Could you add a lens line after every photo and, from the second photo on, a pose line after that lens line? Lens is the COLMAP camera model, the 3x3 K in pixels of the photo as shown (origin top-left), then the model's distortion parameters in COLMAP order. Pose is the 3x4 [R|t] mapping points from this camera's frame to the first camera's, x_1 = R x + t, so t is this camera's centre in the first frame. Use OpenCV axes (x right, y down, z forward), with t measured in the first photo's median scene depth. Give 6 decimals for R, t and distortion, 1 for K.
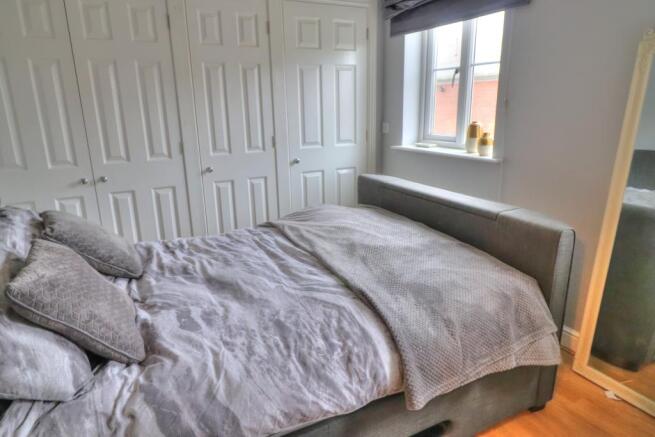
lens RADIAL K [[411.2, 0, 328.4], [0, 411.2, 211.6], [0, 0, 1]] dist [-0.002696, -0.000178]
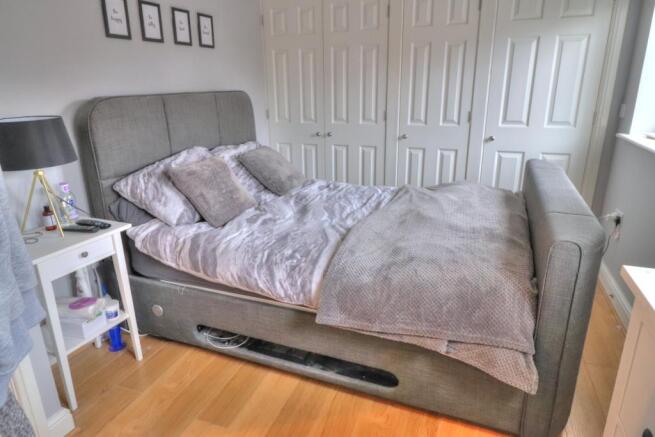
lens RADIAL K [[411.2, 0, 328.4], [0, 411.2, 211.6], [0, 0, 1]] dist [-0.002696, -0.000178]
pose [[0.656323, 0.235357, -0.716832, 0.759020], [-0.192896, 0.970868, 0.142150, -0.032064], [0.729405, 0.044978, 0.682602, 0.090482]]
